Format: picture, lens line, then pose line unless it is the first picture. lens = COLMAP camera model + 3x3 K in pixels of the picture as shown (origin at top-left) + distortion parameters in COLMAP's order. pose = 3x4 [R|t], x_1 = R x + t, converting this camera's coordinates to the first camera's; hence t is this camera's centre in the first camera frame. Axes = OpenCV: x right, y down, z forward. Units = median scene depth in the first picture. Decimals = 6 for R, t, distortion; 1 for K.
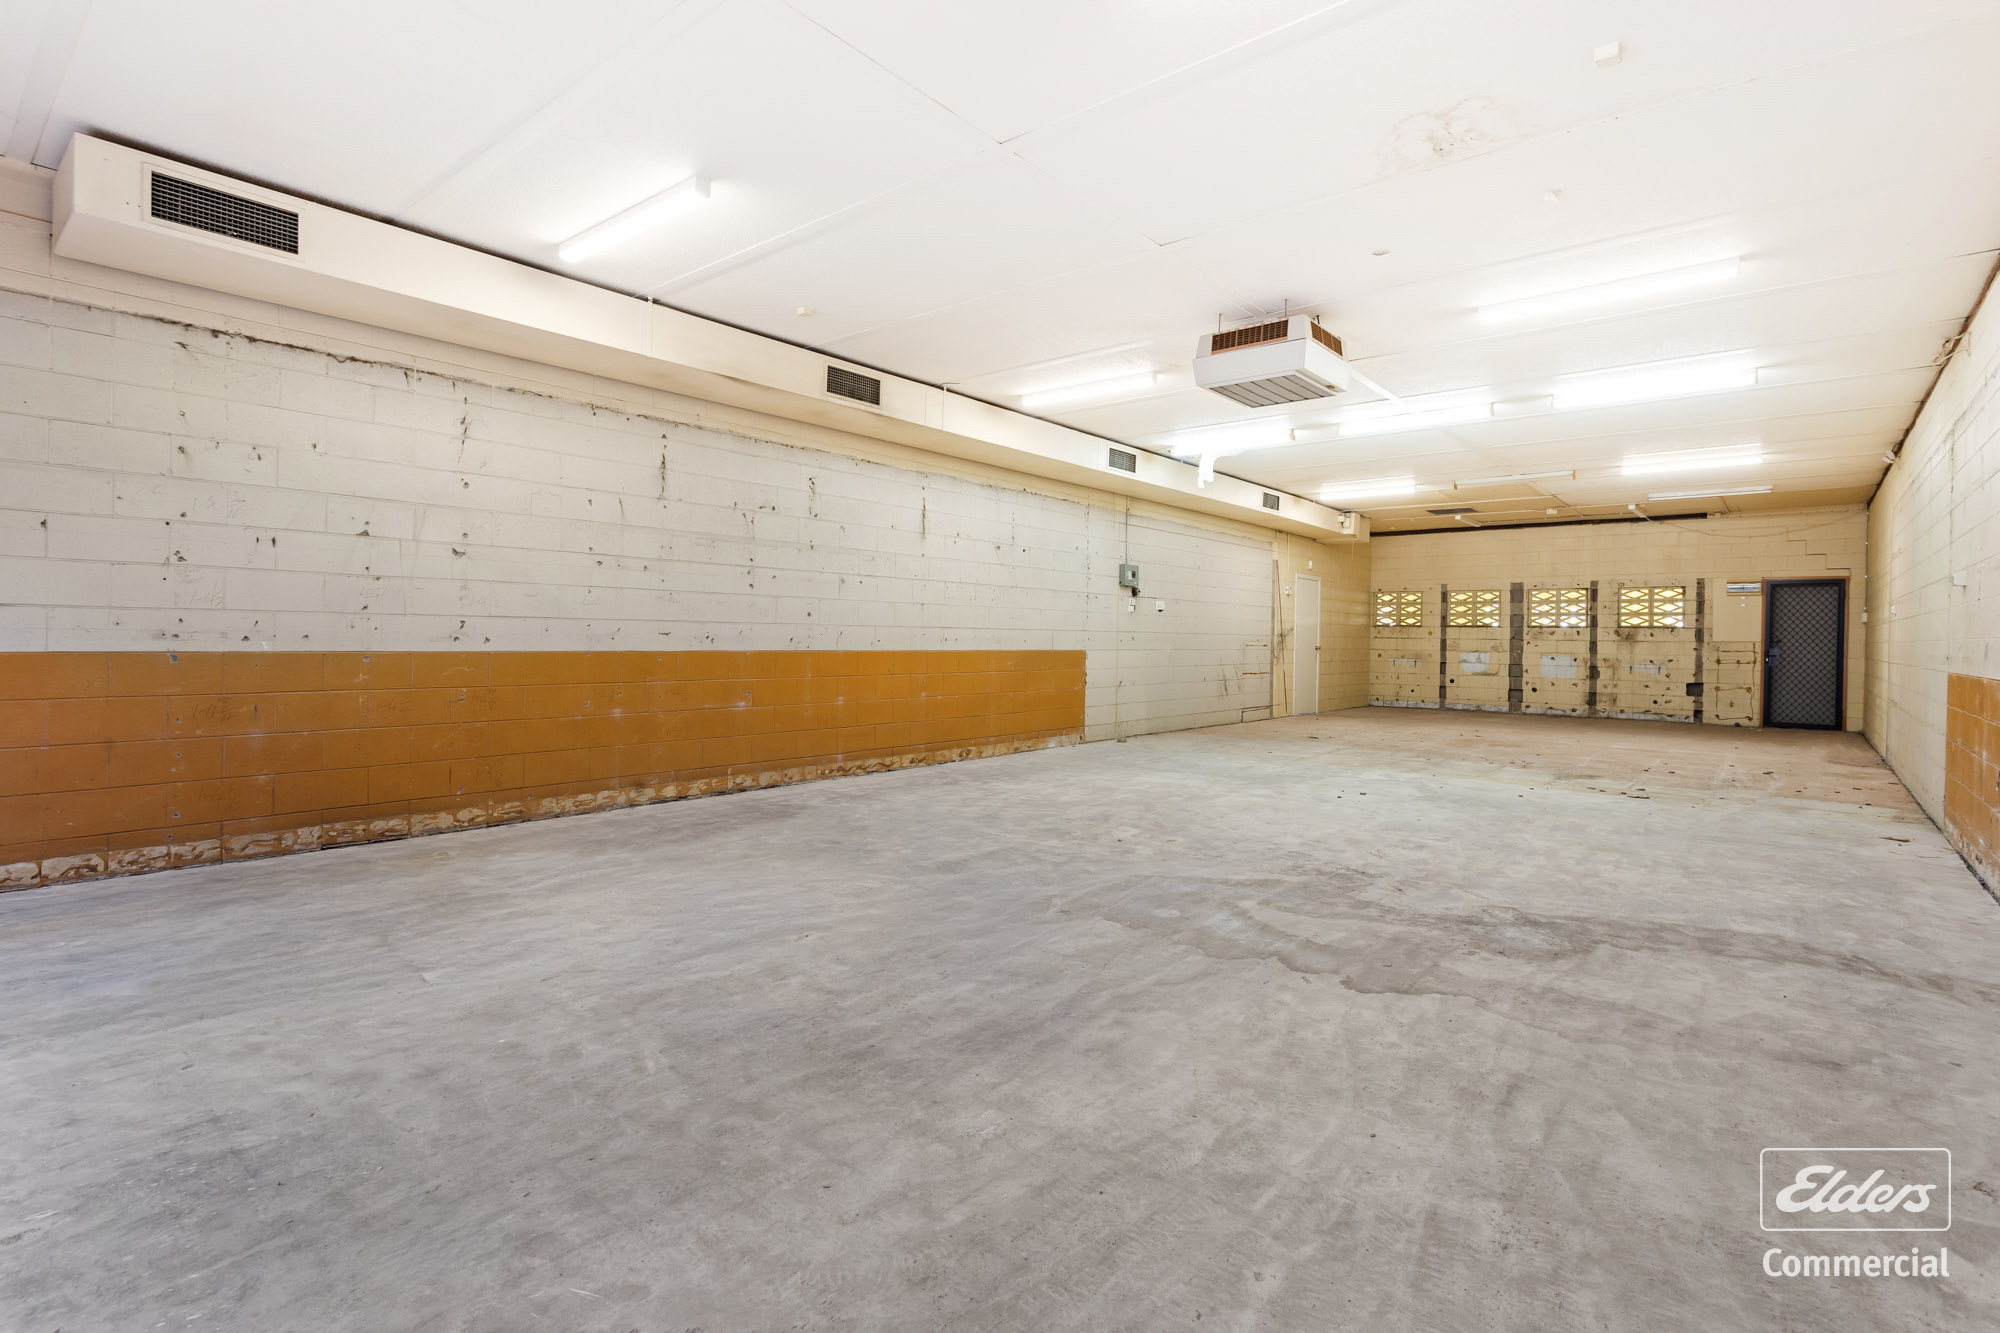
lens RADIAL K [[960.8, 0, 1000.6], [0, 960.8, 665.8], [0, 0, 1]] dist [-0.001815, -0.000141]
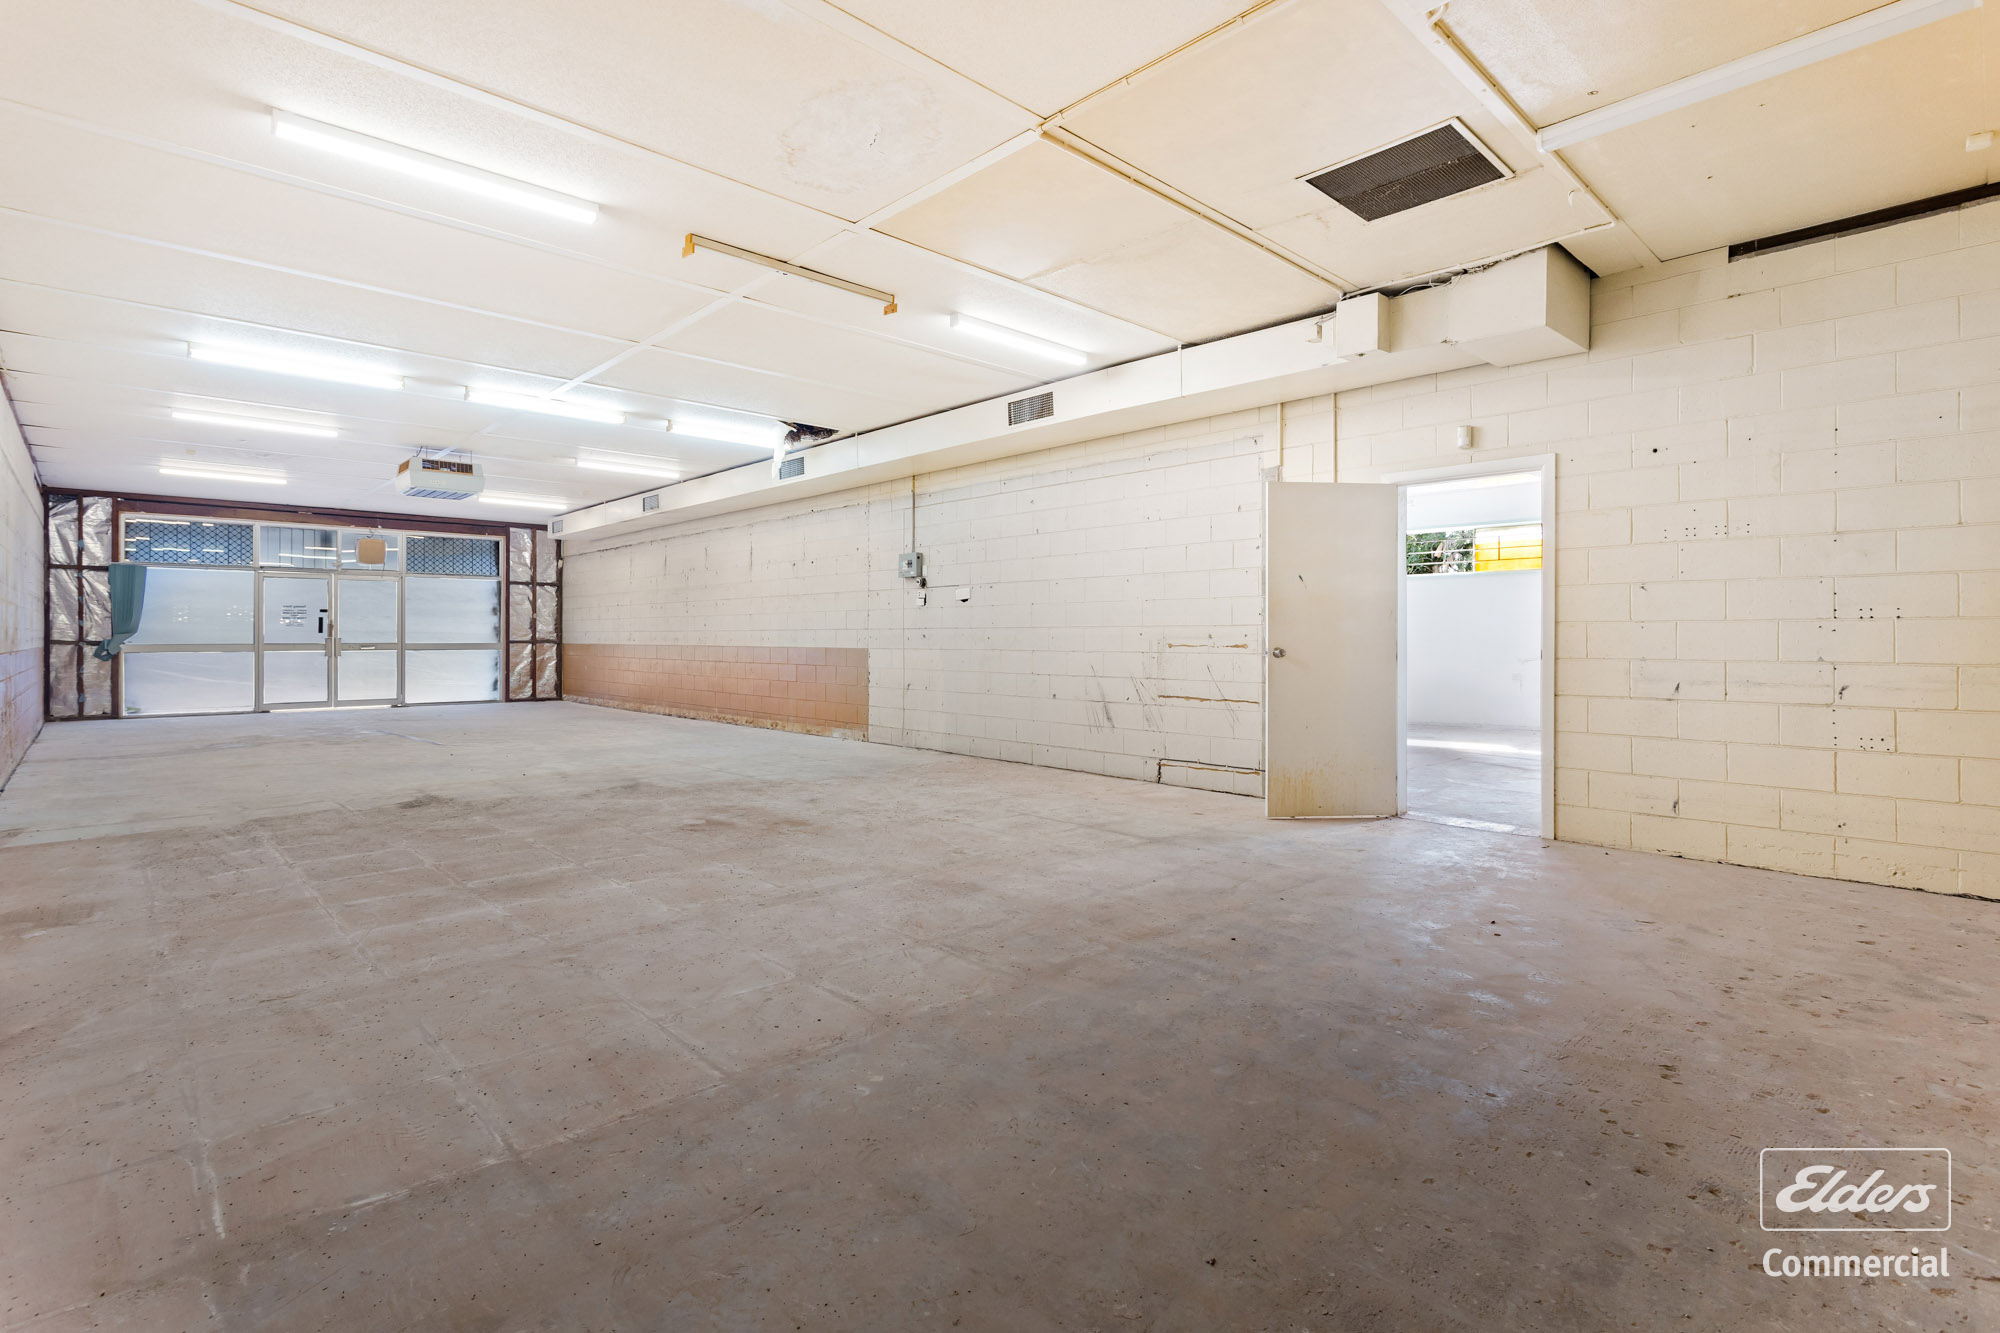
lens RADIAL K [[960.8, 0, 1000.9], [0, 960.8, 651.1], [0, 0, 1]] dist [-0.001815, -0.000141]
pose [[-0.129099, -0.000881, -0.991631, 1.058828], [-0.032971, 0.999451, 0.003404, -0.021378], [0.991083, 0.033134, -0.129057, 1.266152]]
